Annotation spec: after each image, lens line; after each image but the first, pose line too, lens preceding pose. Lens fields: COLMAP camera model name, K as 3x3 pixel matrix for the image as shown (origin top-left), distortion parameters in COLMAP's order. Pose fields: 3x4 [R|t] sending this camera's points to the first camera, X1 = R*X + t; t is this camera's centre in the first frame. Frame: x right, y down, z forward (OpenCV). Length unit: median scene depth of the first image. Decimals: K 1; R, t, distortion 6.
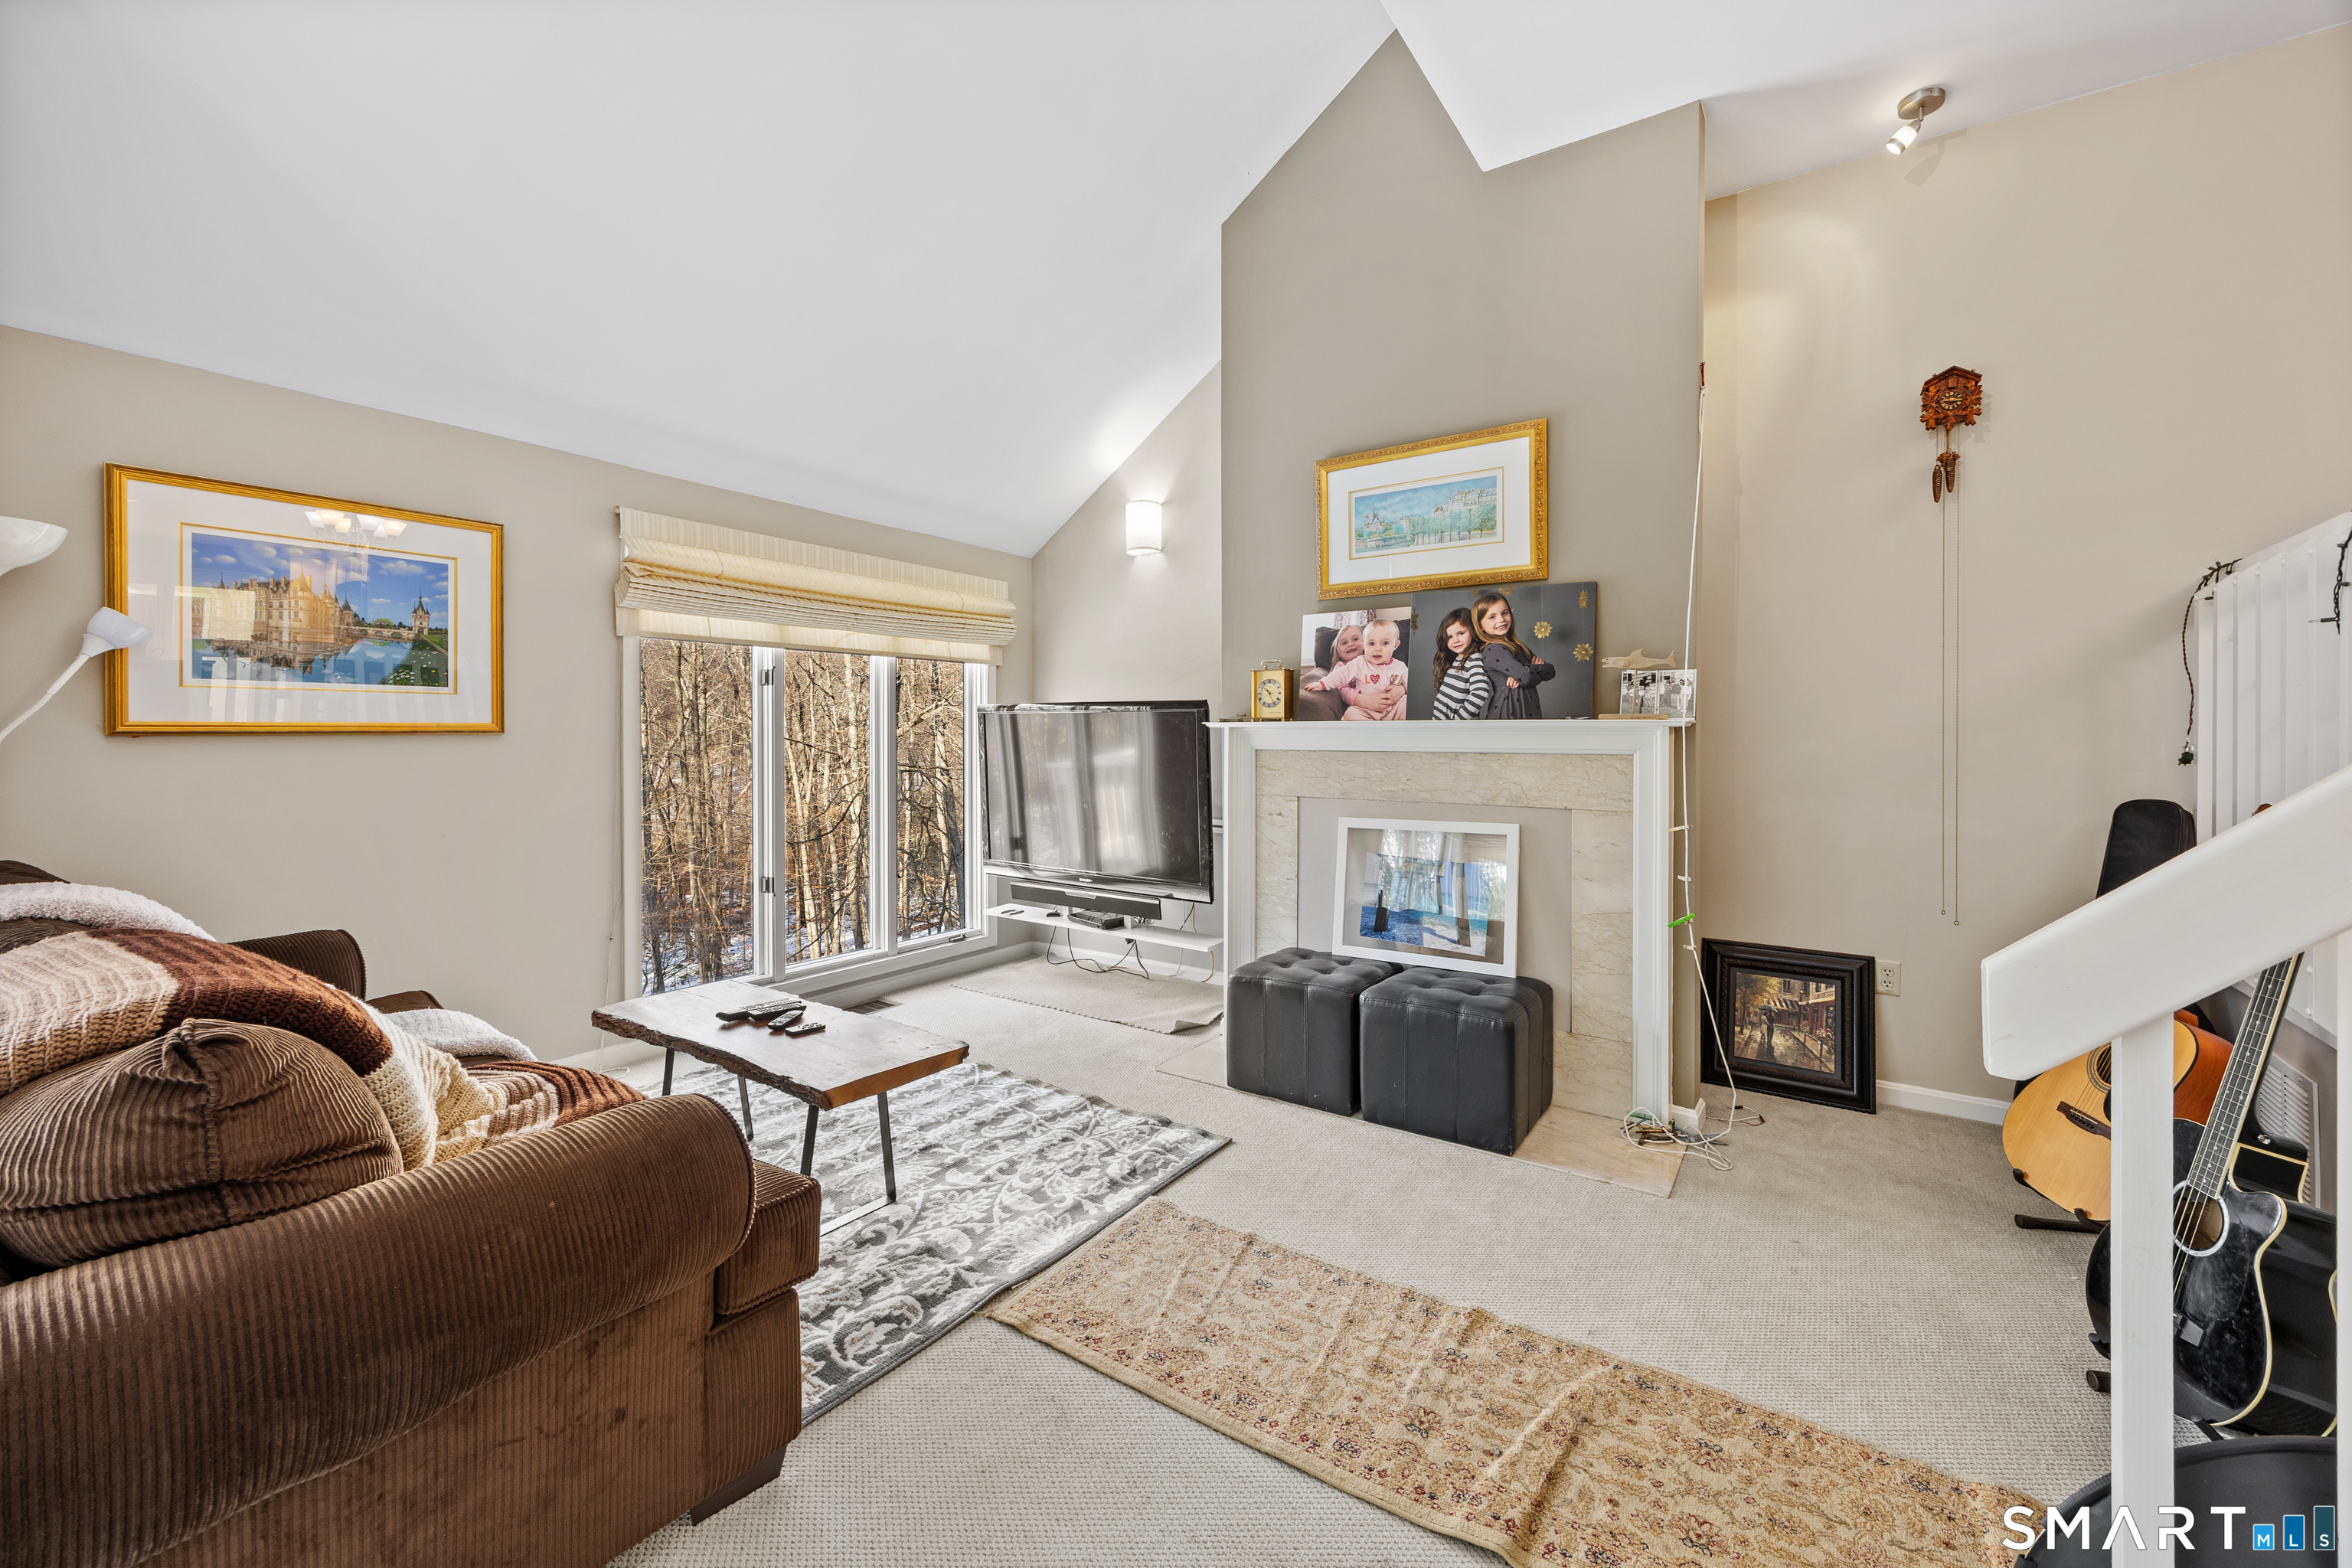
lens RADIAL K [[943.2, 0, 1217.4], [0, 943.2, 724.5], [0, 0, 1]] dist [-0.003667, -0.000113]
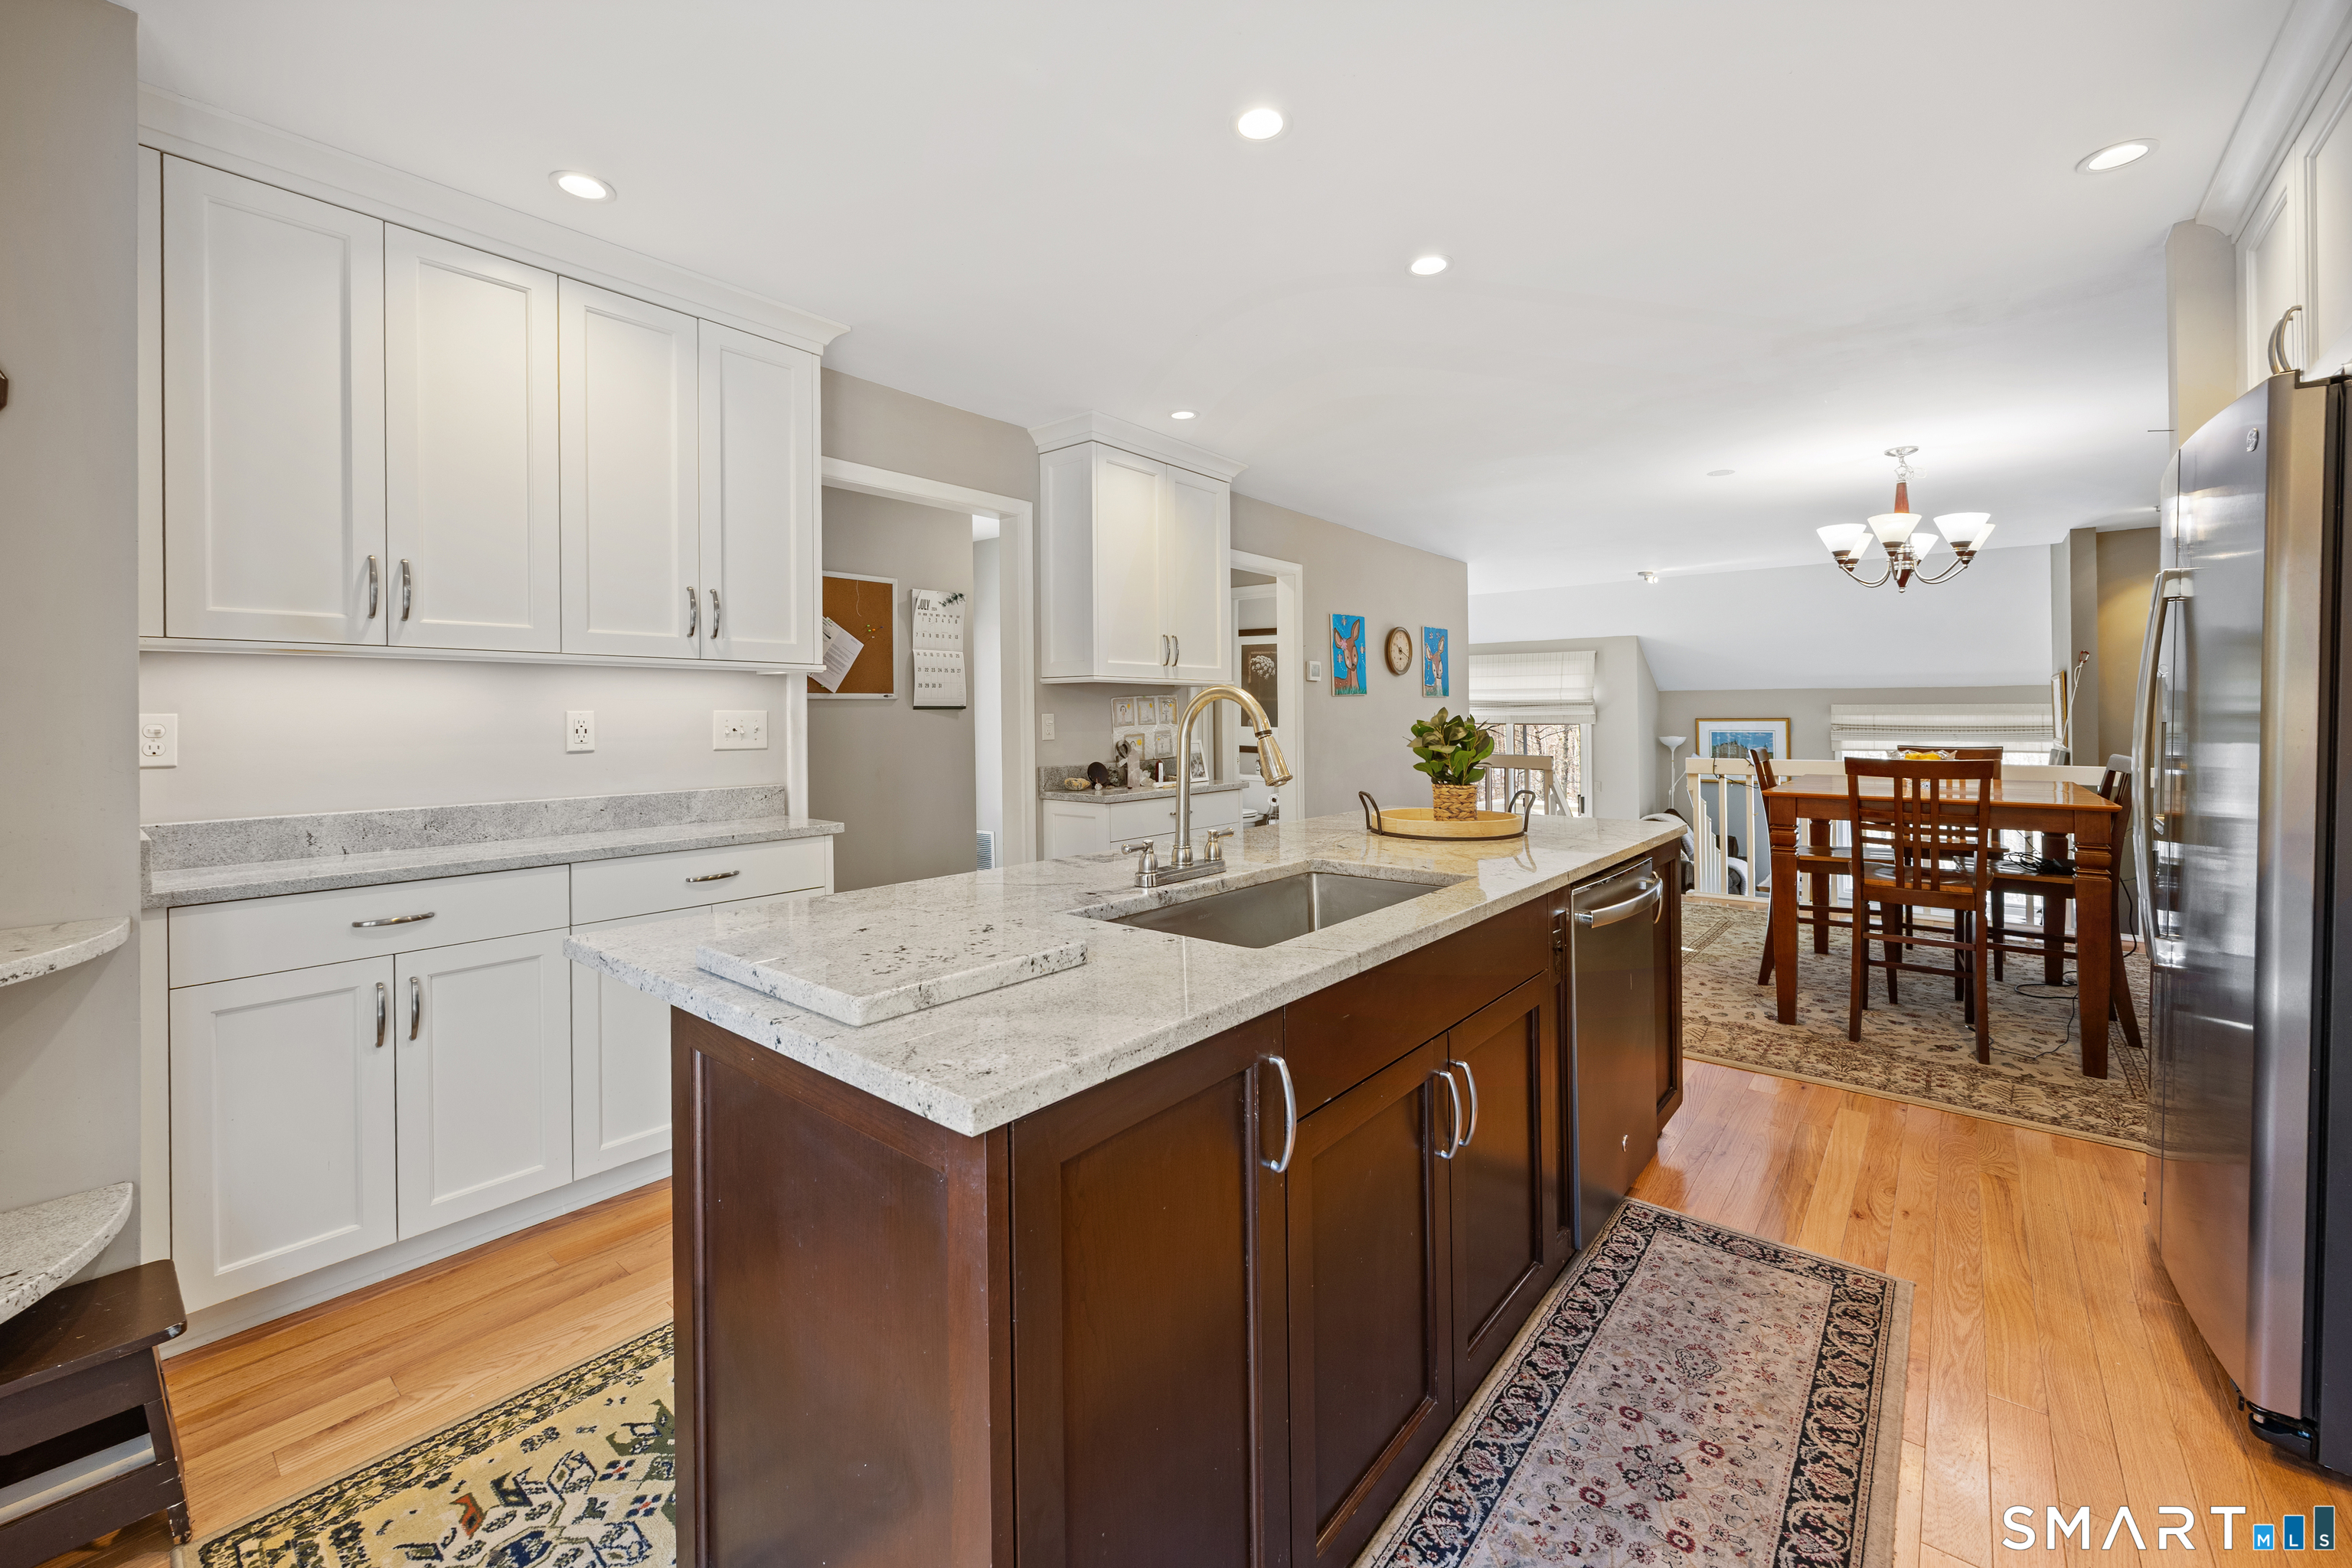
lens RADIAL K [[943.2, 0, 1199.7], [0, 943.2, 719.2], [0, 0, 1]] dist [-0.003667, -0.000113]
pose [[-0.084154, 0.005691, -0.996437, 2.605261], [0.011688, 0.999921, 0.004724, -0.254291], [0.996384, -0.011249, -0.084213, -0.708838]]
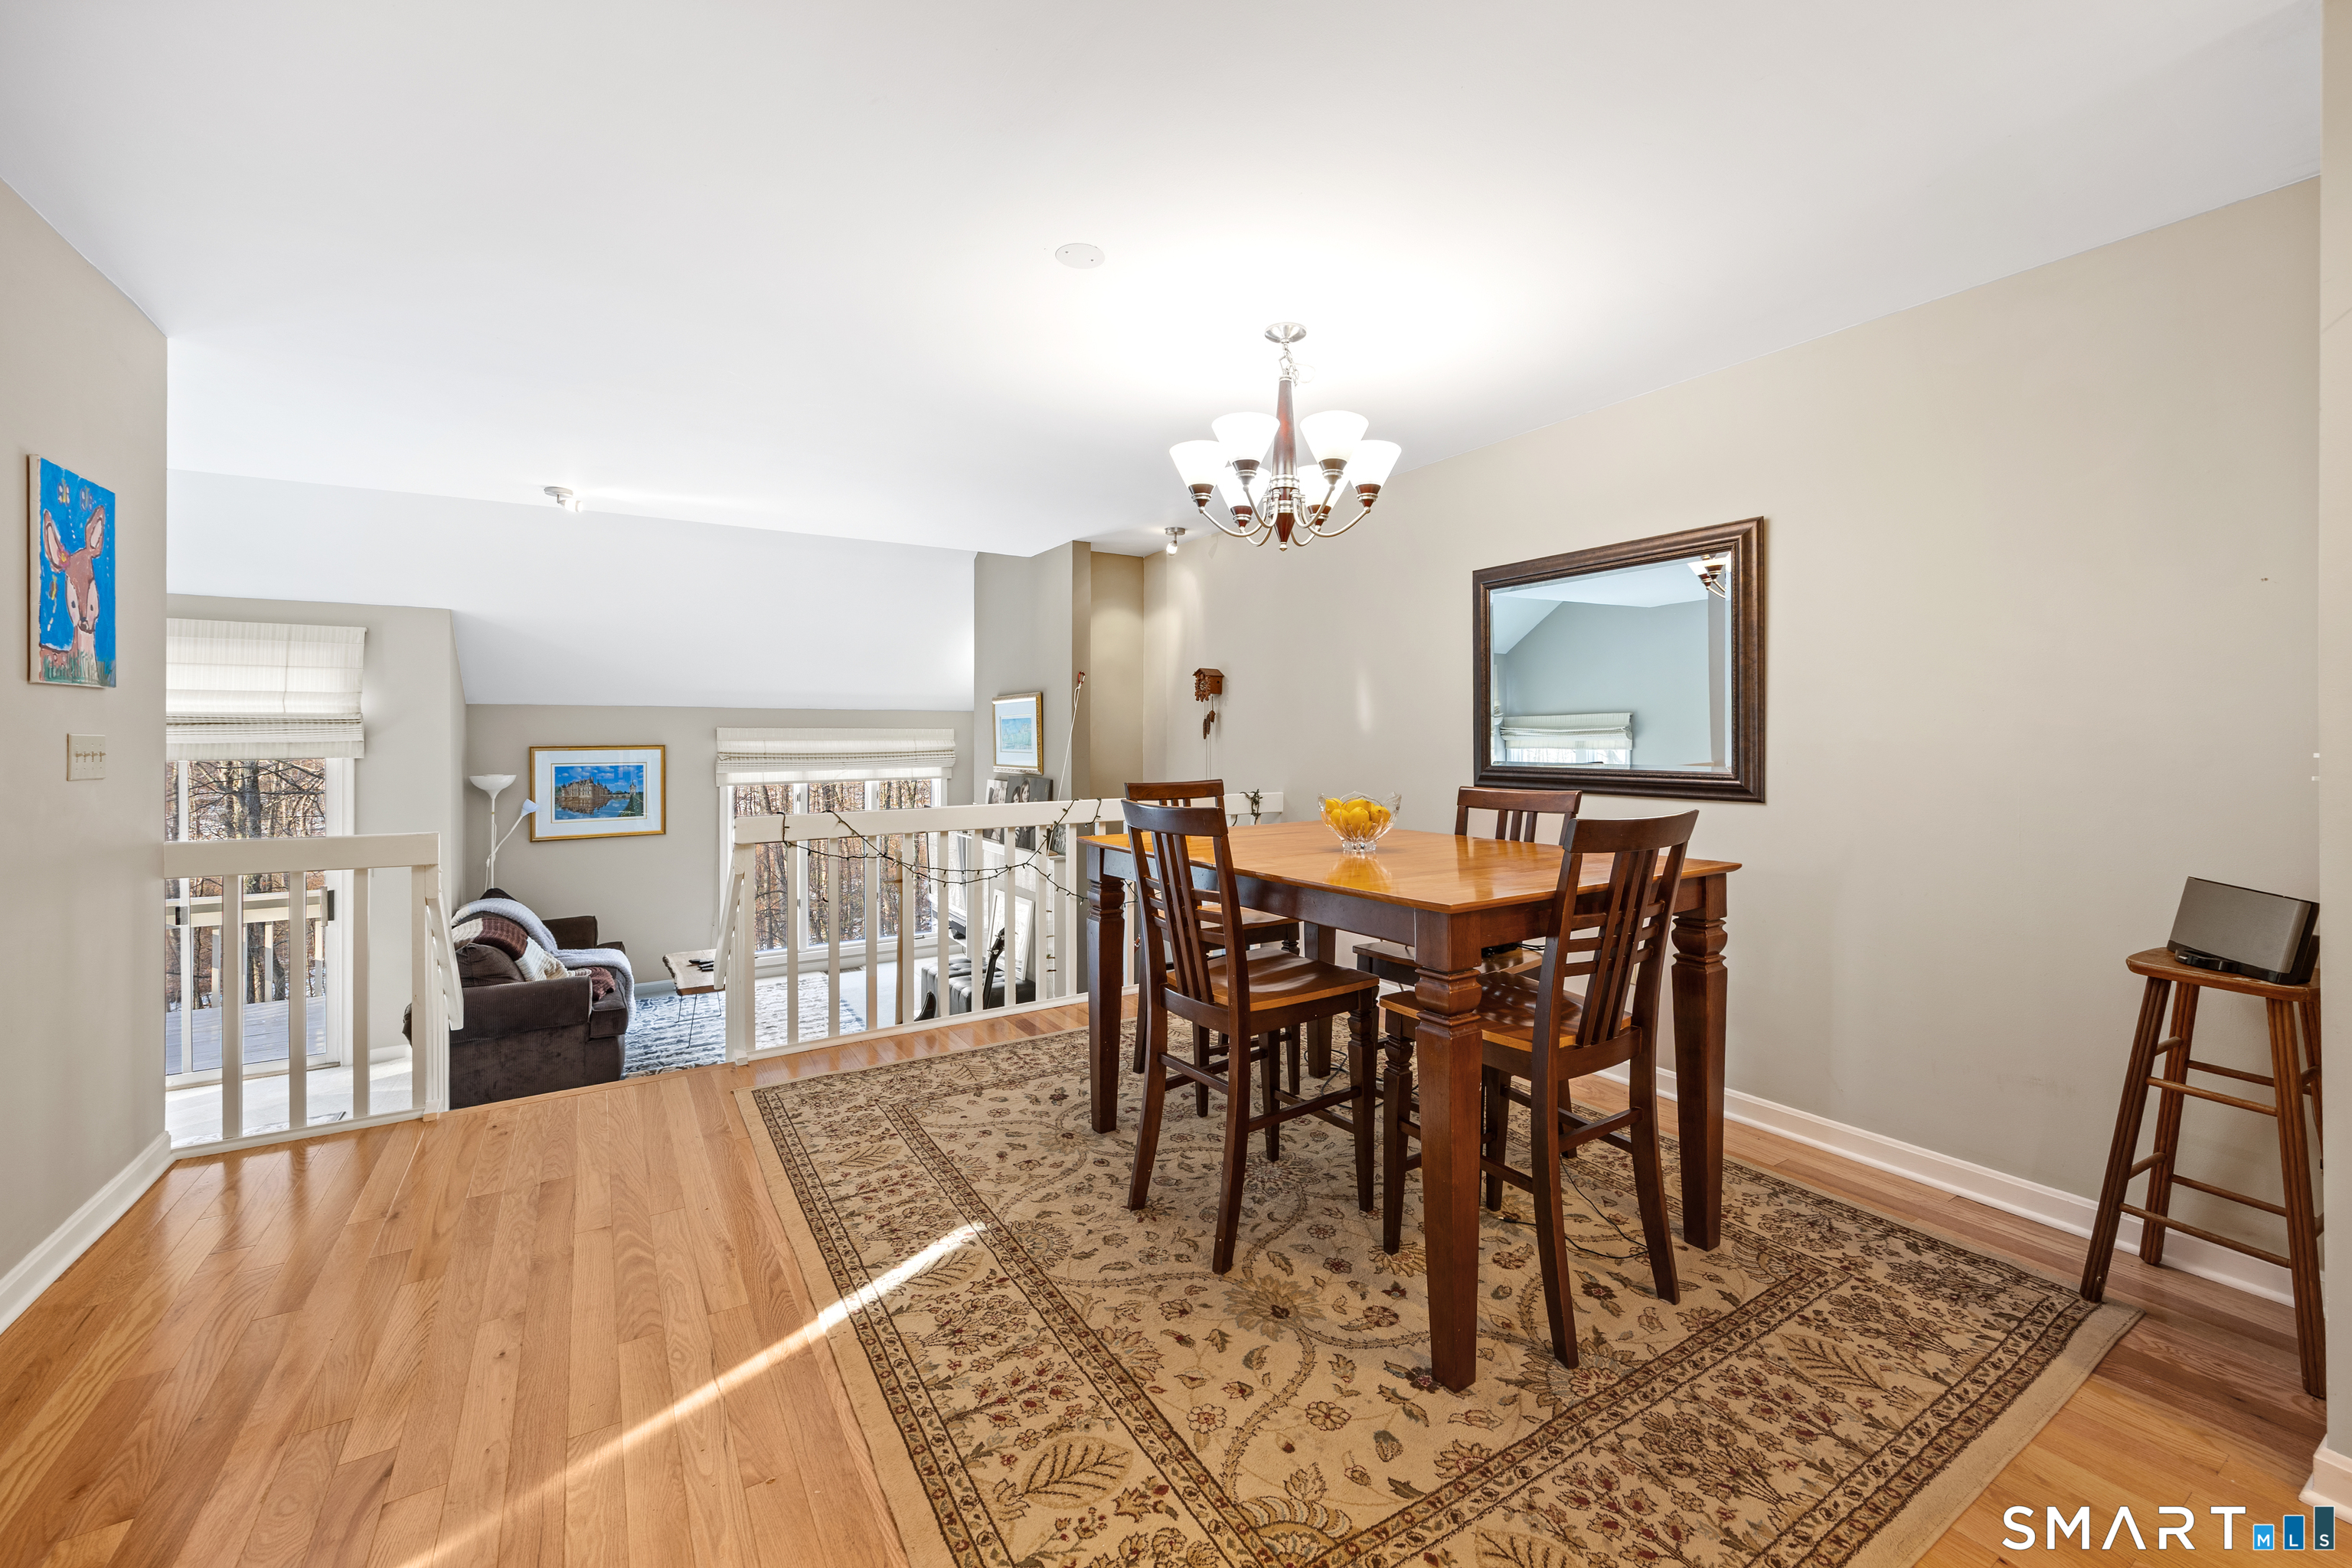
lens RADIAL K [[943.2, 0, 1201.2], [0, 943.2, 732.7], [0, 0, 1]] dist [-0.003667, -0.000113]
pose [[0.918012, -0.004229, -0.396531, 1.456912], [0.006624, 0.999967, 0.004672, -0.253474], [0.396498, -0.006916, 0.918010, -0.654815]]
